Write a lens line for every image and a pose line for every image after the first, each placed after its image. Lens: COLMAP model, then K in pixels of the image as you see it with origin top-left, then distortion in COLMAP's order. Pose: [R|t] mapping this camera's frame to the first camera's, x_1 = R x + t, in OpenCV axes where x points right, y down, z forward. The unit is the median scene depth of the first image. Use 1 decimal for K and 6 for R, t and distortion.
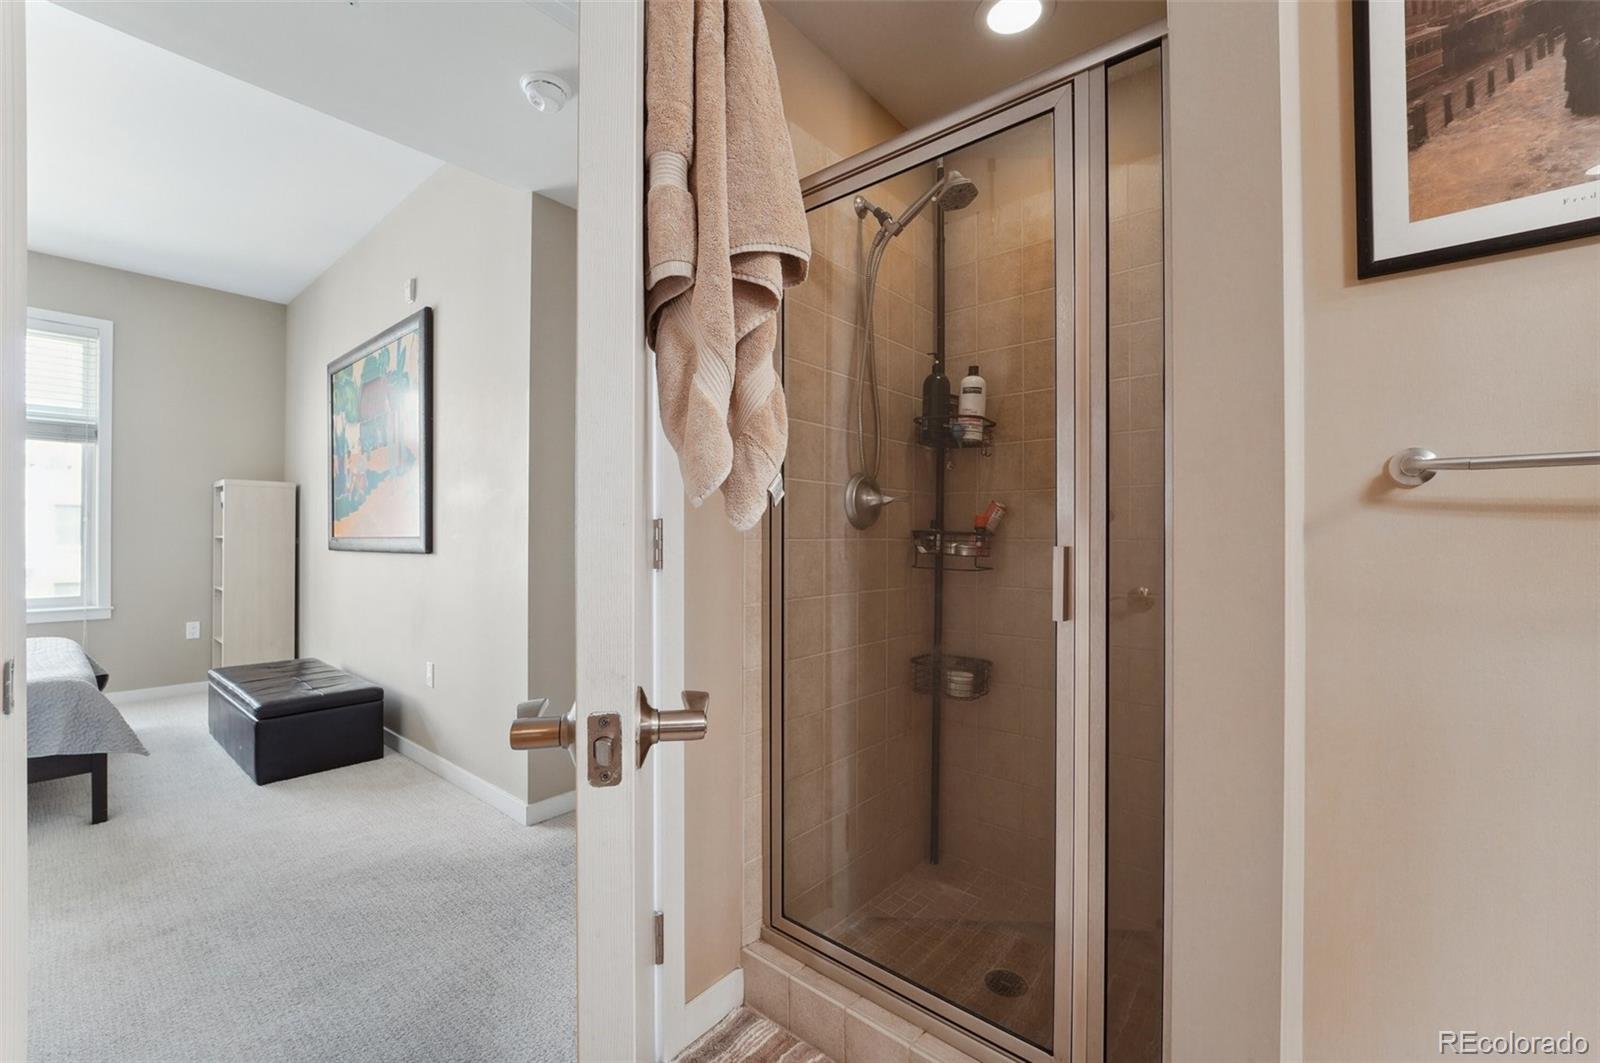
lens RADIAL K [[659.1, 0, 802.5], [0, 659.1, 531.8], [0, 0, 1]] dist [-0.017301, 0.002225]
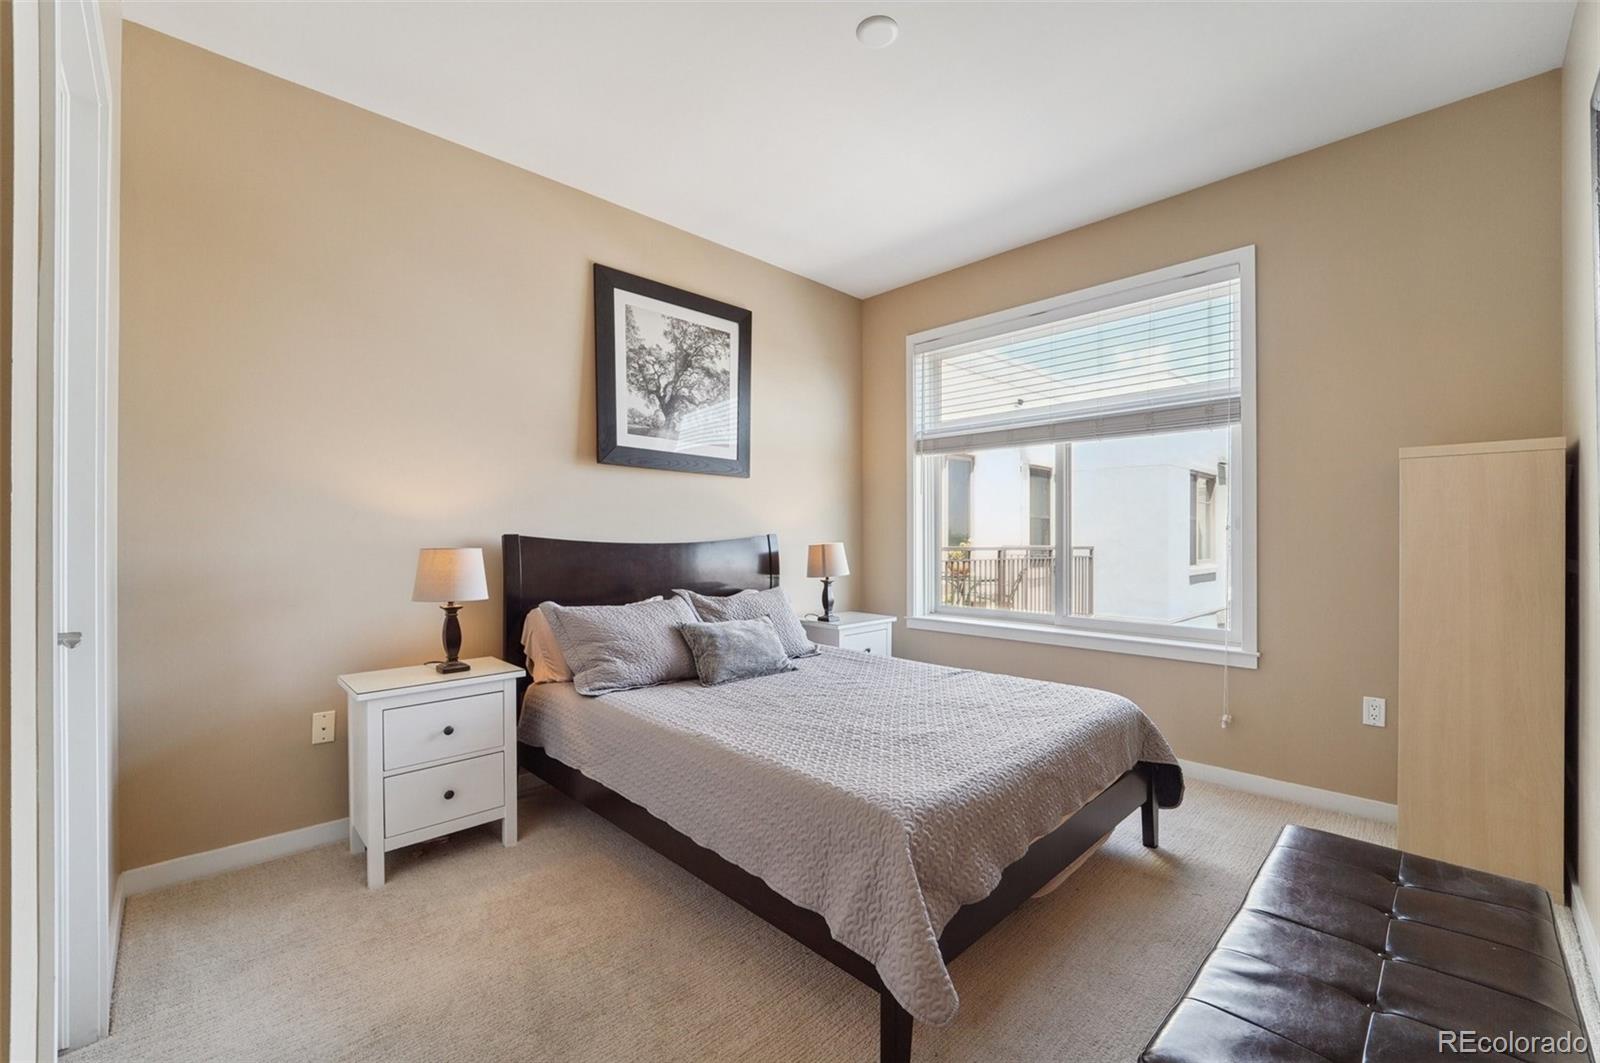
lens RADIAL K [[659.1, 0, 795.4], [0, 659.1, 533.7], [0, 0, 1]] dist [-0.017301, 0.002225]
pose [[-0.097445, 0.000799, -0.995241, -0.304205], [0.000802, 0.999999, 0.000724, -0.013410], [0.995241, -0.000728, -0.097445, 0.553253]]
